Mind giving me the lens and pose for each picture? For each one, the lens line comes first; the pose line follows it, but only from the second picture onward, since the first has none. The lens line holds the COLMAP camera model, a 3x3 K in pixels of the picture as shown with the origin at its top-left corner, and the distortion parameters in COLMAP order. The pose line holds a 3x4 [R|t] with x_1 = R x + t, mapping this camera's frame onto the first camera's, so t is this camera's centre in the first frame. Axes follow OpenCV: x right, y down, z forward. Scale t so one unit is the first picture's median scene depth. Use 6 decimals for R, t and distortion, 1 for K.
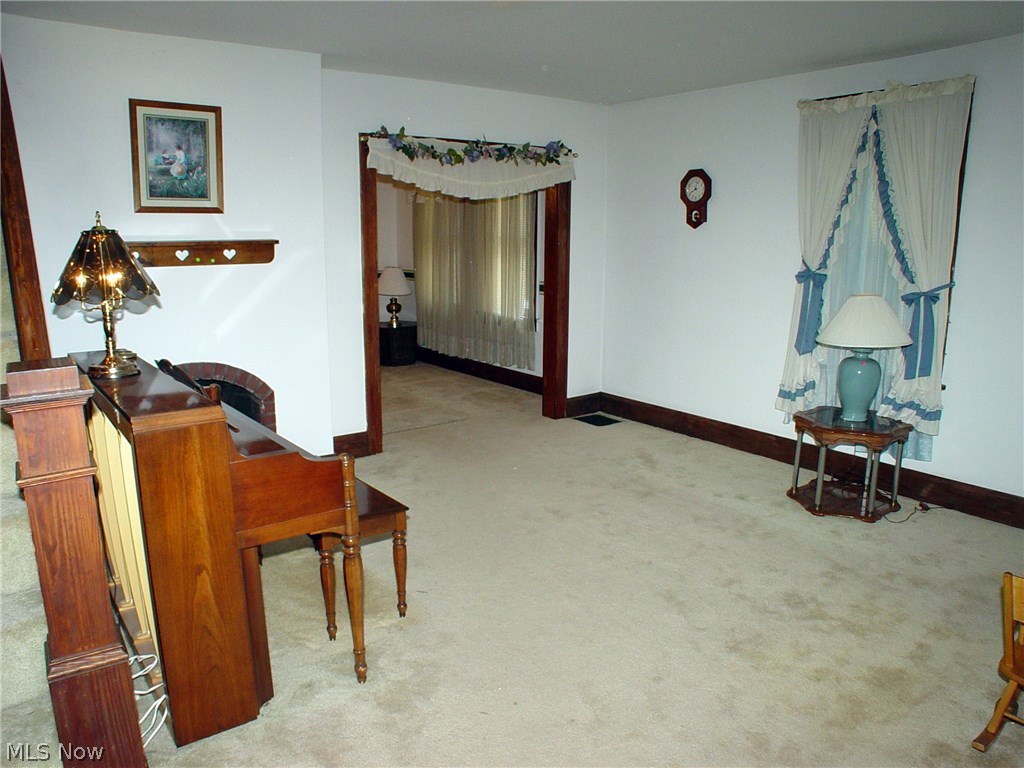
lens RADIAL K [[750.0, 0, 526.4], [0, 750.0, 388.0], [0, 0, 1]] dist [-0.189439, 0.122597]
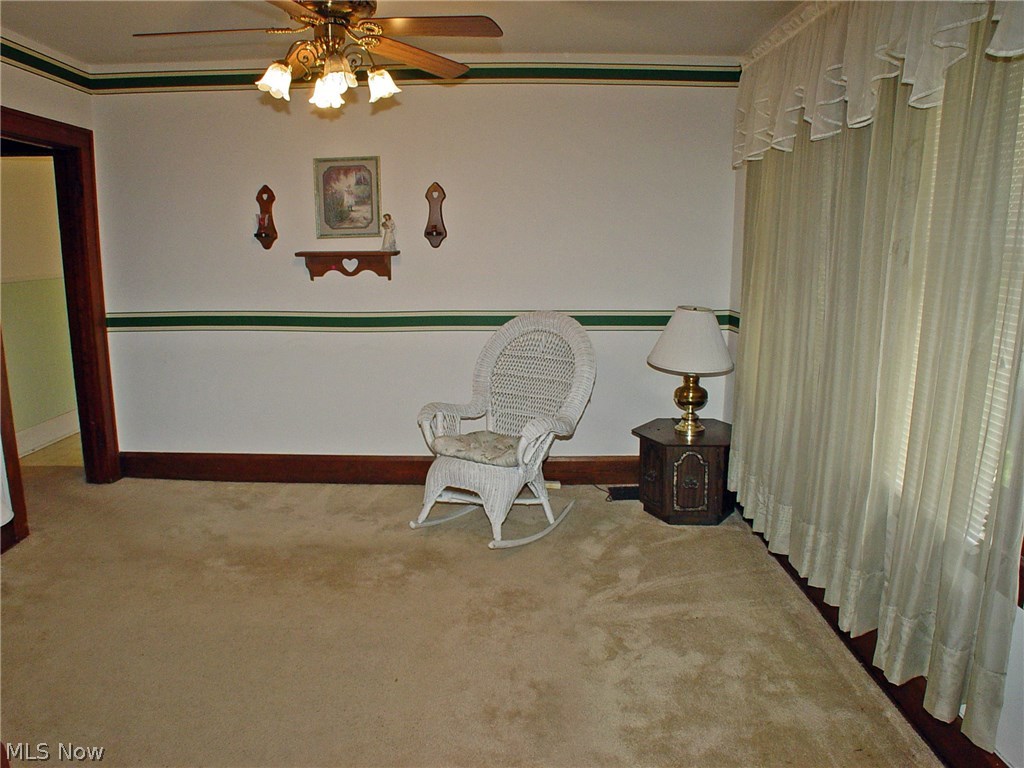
lens RADIAL K [[750.0, 0, 526.4], [0, 750.0, 388.0], [0, 0, 1]] dist [-0.189439, 0.122597]
pose [[0.777303, 0.106846, -0.619987, 0.026143], [-0.128961, 0.991607, 0.009206, -0.160244], [0.615767, 0.072798, 0.784558, 0.917272]]
